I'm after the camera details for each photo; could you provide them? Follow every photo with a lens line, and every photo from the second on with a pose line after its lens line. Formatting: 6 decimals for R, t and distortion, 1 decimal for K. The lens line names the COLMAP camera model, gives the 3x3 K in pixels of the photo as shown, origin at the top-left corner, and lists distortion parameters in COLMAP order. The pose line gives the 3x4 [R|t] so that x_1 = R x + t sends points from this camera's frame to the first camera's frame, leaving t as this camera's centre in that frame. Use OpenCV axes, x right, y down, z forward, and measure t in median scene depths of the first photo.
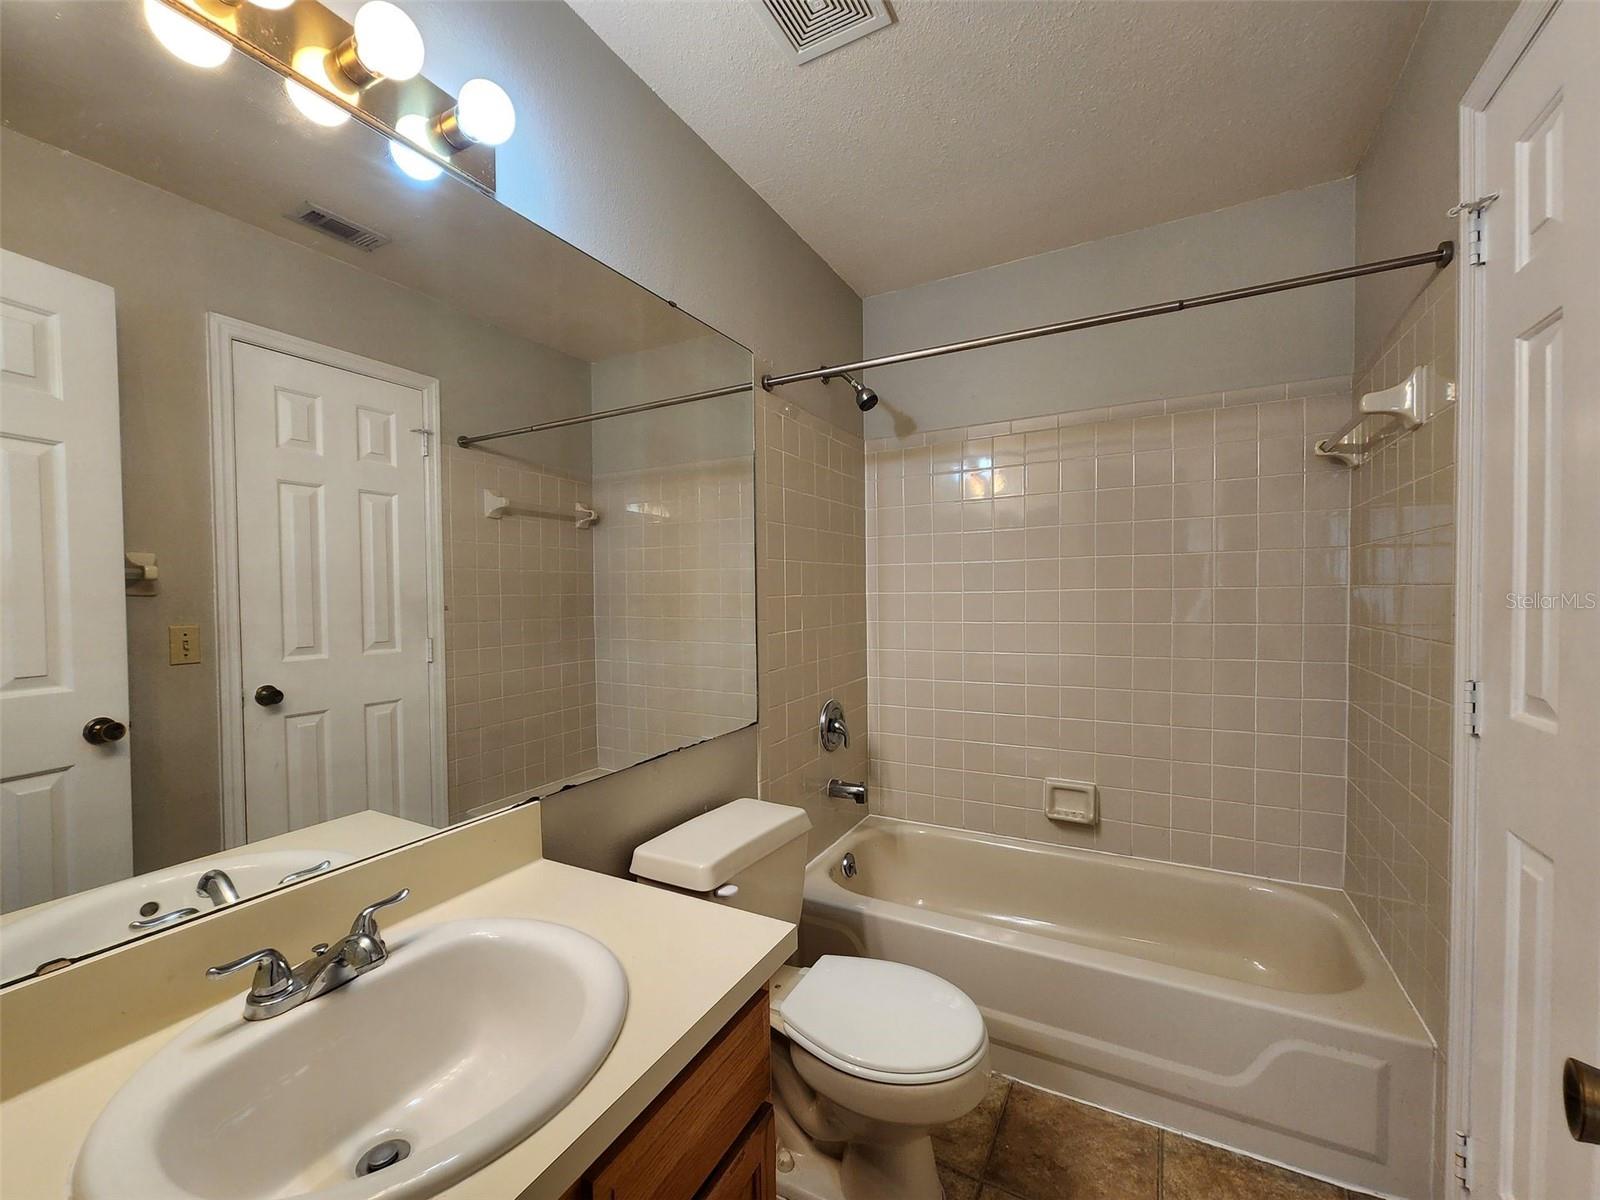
lens RADIAL K [[650.1, 0, 782.6], [0, 650.1, 608.5], [0, 0, 1]] dist [-0.001017, -0.000913]
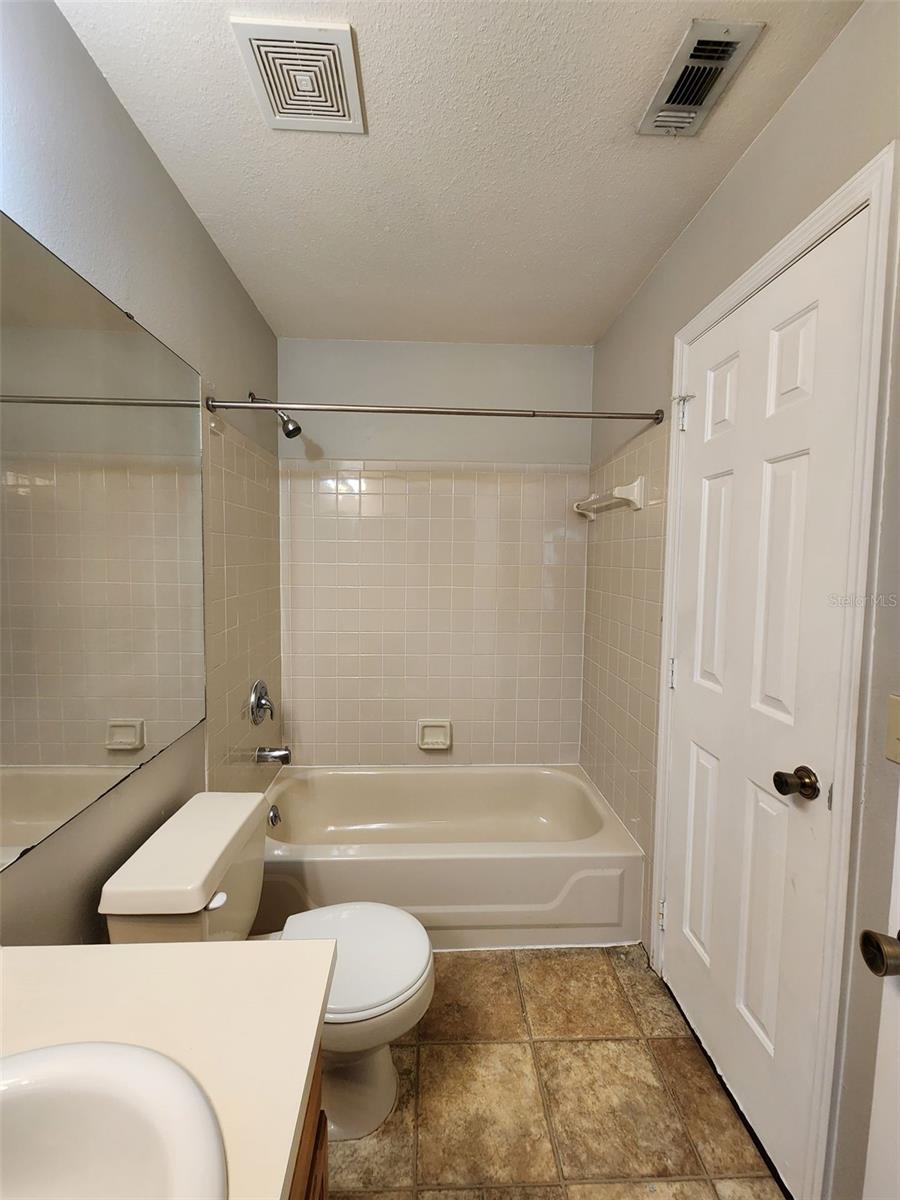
lens RADIAL K [[487.6, 0, 445.9], [0, 487.6, 591.4], [0, 0, 1]] dist [-0.001017, -0.000913]
pose [[0.854304, -0.007623, 0.519719, -0.114299], [-0.010847, 0.999413, 0.032489, -0.066503], [-0.519661, -0.033393, 0.853720, 0.092878]]
